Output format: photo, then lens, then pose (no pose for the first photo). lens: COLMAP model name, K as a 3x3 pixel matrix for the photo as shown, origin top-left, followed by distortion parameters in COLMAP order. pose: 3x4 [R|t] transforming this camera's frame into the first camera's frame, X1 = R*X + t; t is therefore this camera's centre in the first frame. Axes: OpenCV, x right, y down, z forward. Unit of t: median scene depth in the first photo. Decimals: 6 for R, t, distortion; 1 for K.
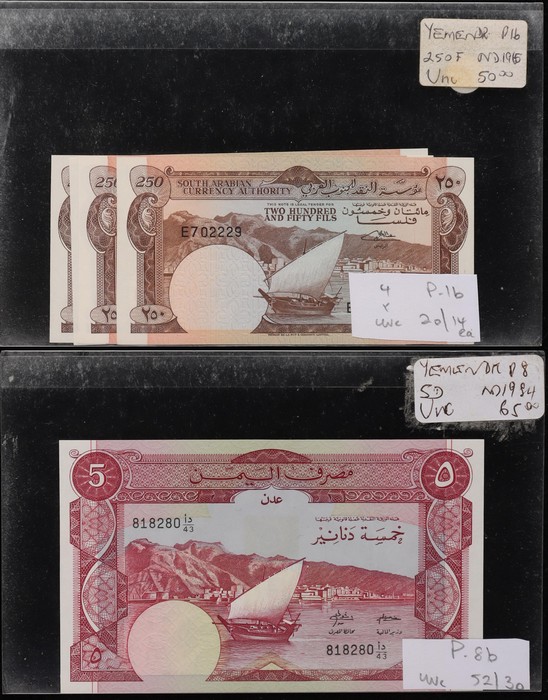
lens RADIAL K [[901.8, 0, 272.0], [0, 901.8, 350.1], [0, 0, 1]] dist [-0.017810, 0.000000]
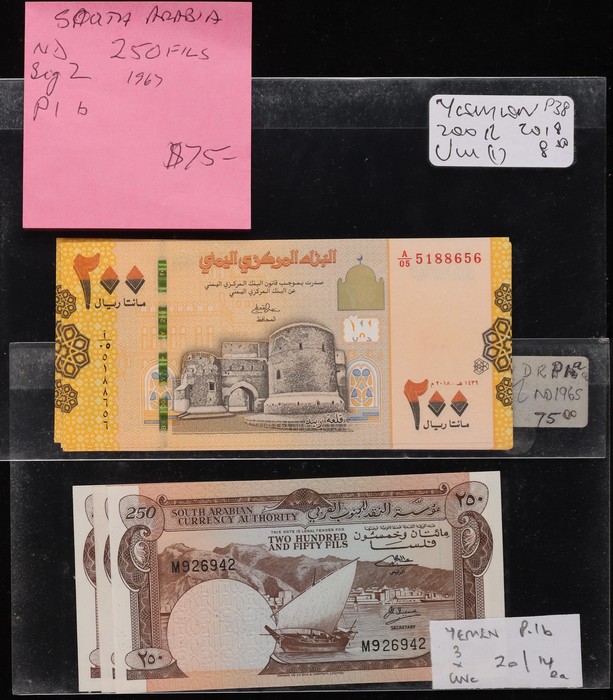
lens RADIAL K [[1001.4, 0, 308.4], [0, 1001.4, 349.8], [0, 0, 1]] dist [0.025927, 0.000000]
pose [[0.999293, -0.037040, -0.006519, 0.045815], [0.037166, 0.999100, 0.020453, -0.365373], [0.005756, -0.020681, 0.999770, -0.008345]]
